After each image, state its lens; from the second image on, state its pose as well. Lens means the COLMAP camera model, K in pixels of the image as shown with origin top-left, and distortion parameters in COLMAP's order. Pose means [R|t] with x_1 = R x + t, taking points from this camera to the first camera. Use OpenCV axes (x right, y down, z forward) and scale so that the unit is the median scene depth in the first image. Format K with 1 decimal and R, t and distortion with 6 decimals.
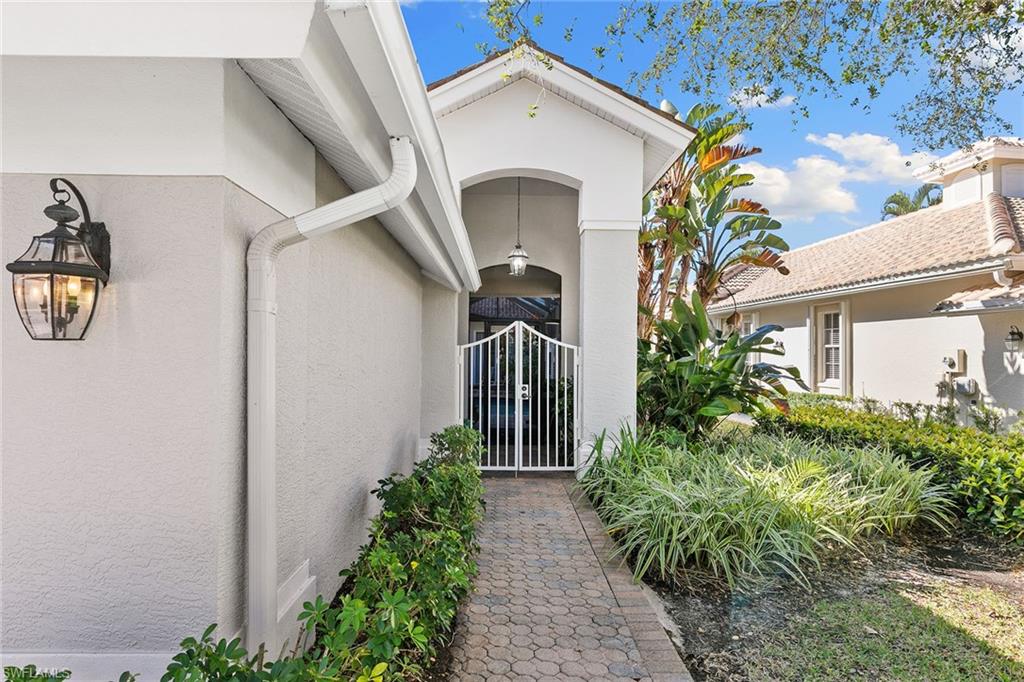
lens RADIAL K [[590.9, 0, 511.3], [0, 590.9, 343.1], [0, 0, 1]] dist [0.002119, 0.000206]
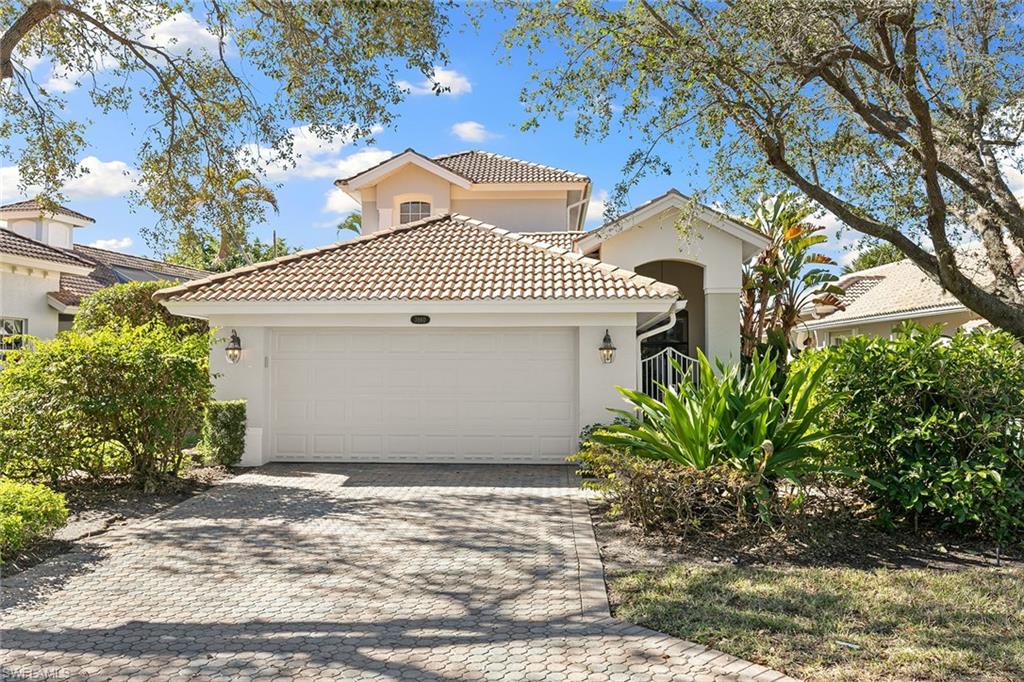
lens RADIAL K [[857.0, 0, 512.3], [0, 857.0, 341.9], [0, 0, 1]] dist [-0.008054, -0.002319]
pose [[0.997359, -0.011883, -0.071653, -0.201068], [0.010851, 0.999832, -0.014776, -0.016213], [0.071817, 0.013960, 0.997320, -1.145951]]
